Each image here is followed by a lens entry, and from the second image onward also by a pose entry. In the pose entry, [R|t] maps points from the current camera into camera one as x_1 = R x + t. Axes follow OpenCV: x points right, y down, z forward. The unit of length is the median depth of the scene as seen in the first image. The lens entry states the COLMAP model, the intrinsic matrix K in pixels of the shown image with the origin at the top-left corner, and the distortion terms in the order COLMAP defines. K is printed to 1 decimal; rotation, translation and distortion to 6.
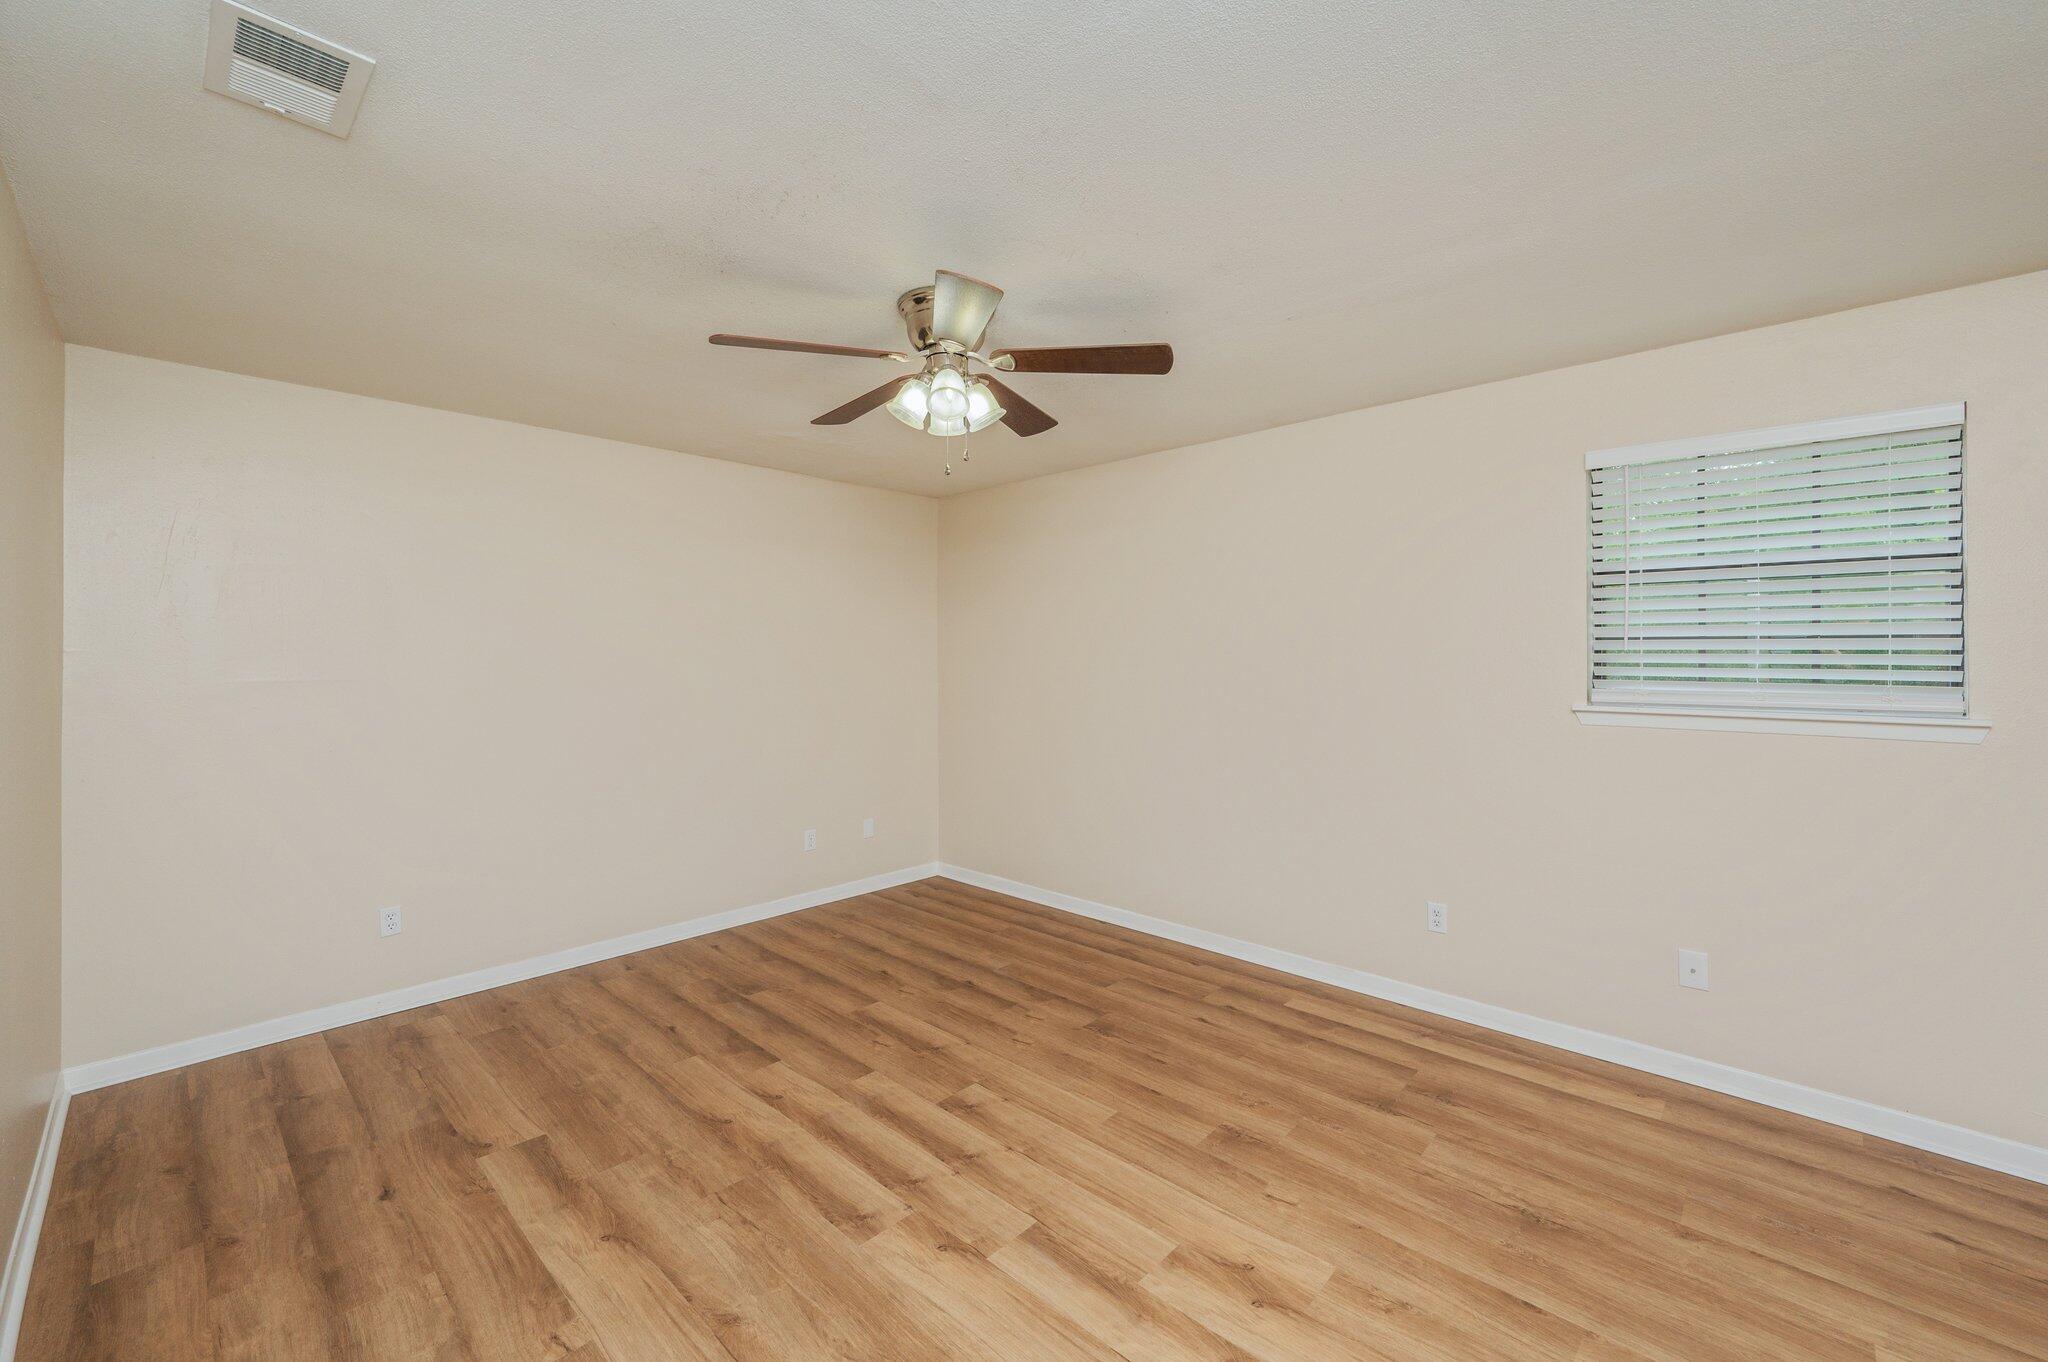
lens RADIAL K [[811.4, 0, 1032.4], [0, 811.4, 661.2], [0, 0, 1]] dist [-0.000031, -0.000001]
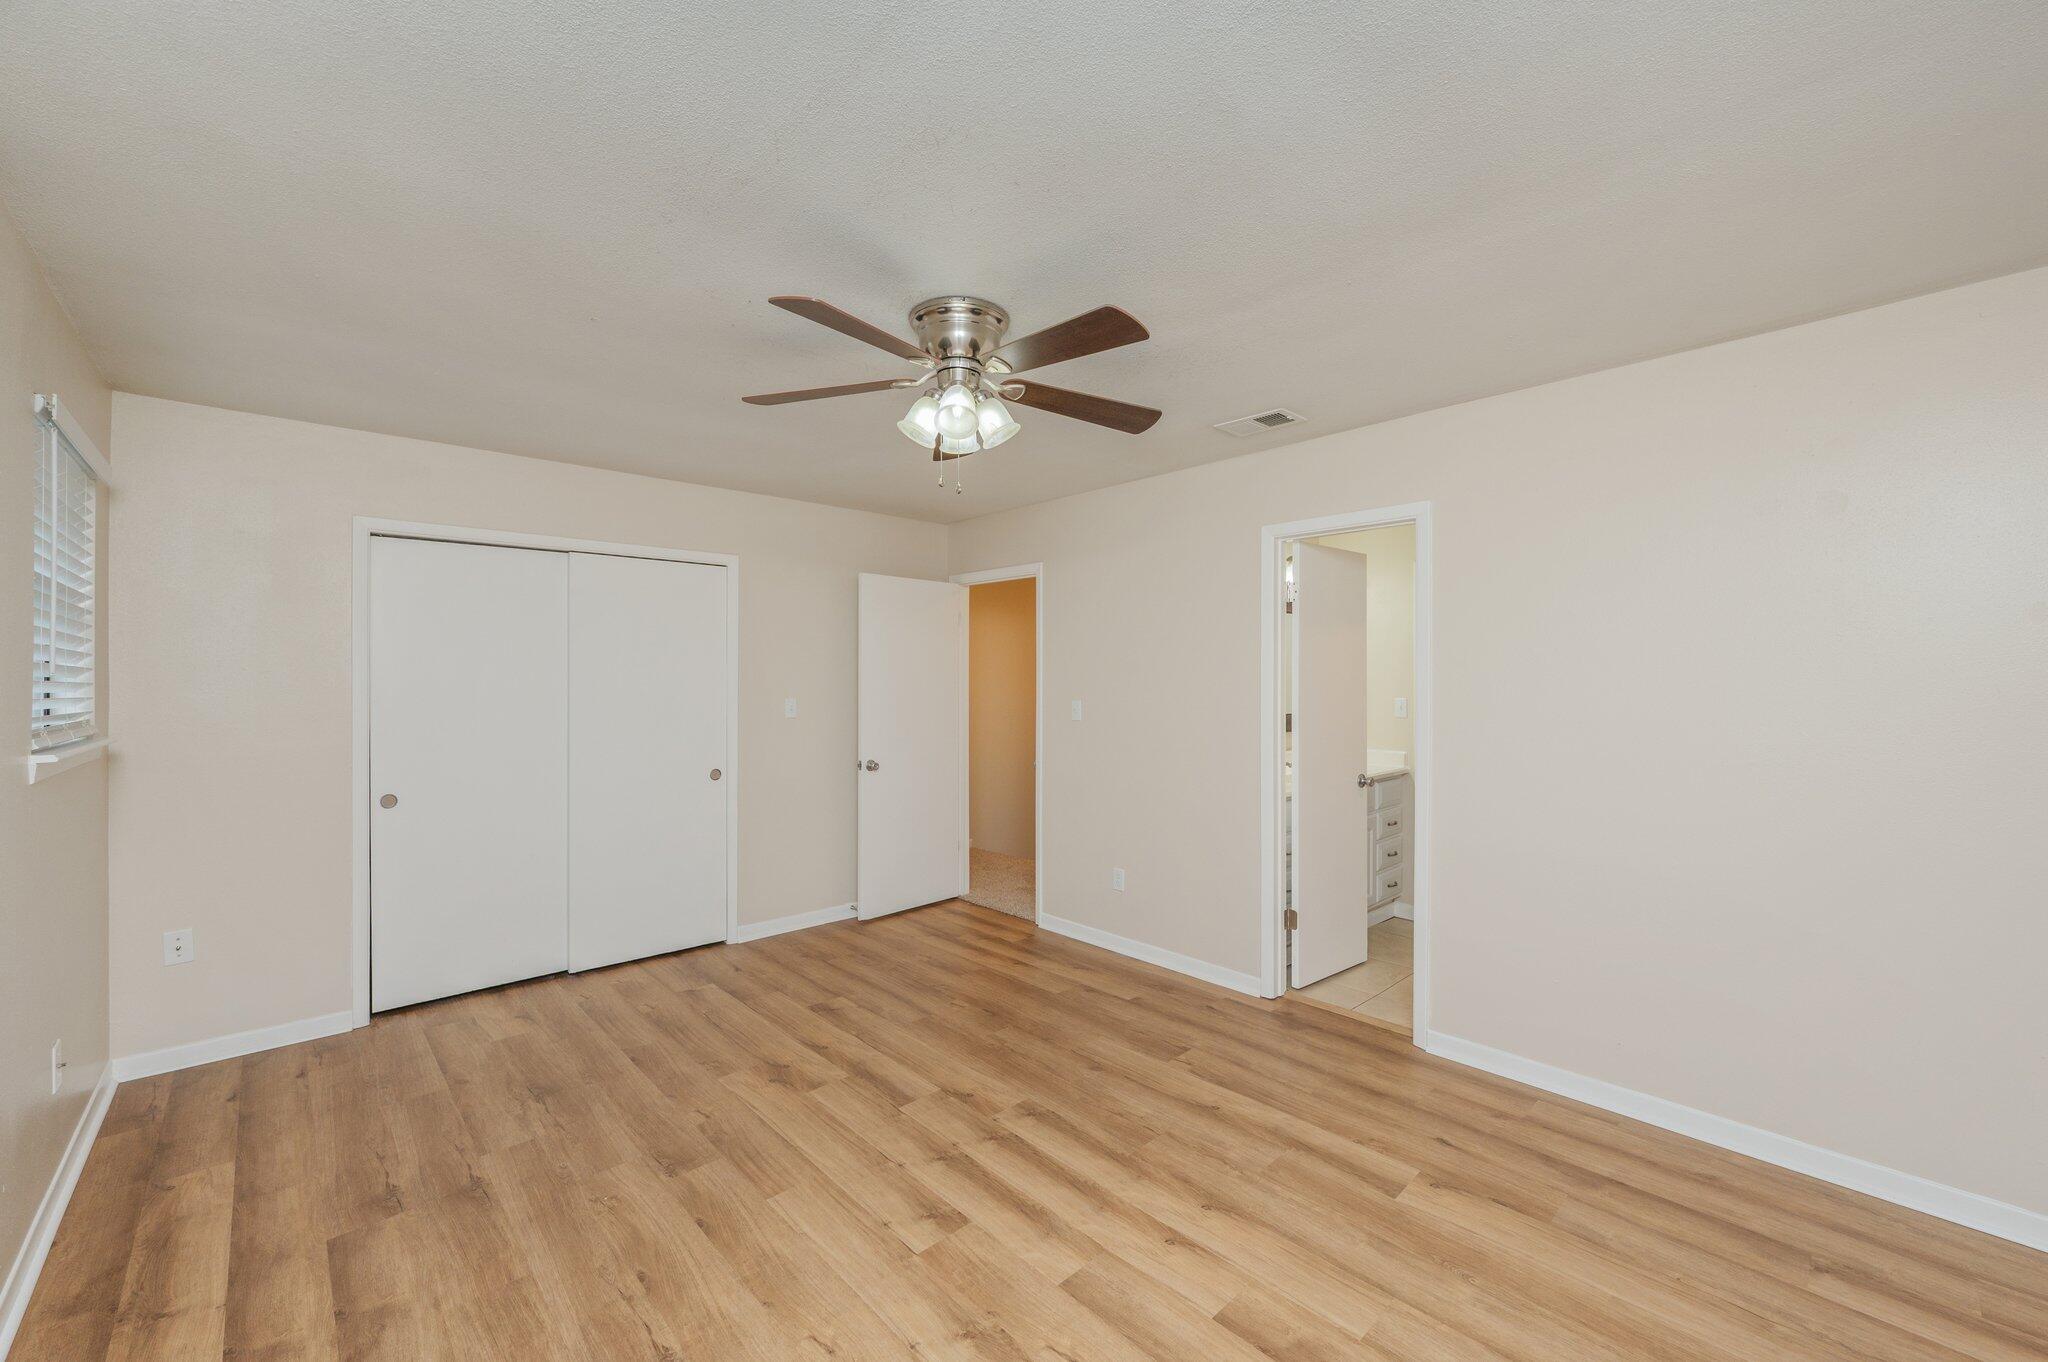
lens RADIAL K [[811.4, 0, 1032.4], [0, 811.4, 661.2], [0, 0, 1]] dist [-0.000031, -0.000001]
pose [[-0.998102, 0.006481, 0.061246, -0.260159], [0.005369, 0.999818, -0.018301, -0.012036], [-0.061354, -0.017937, -0.997955, 2.025041]]
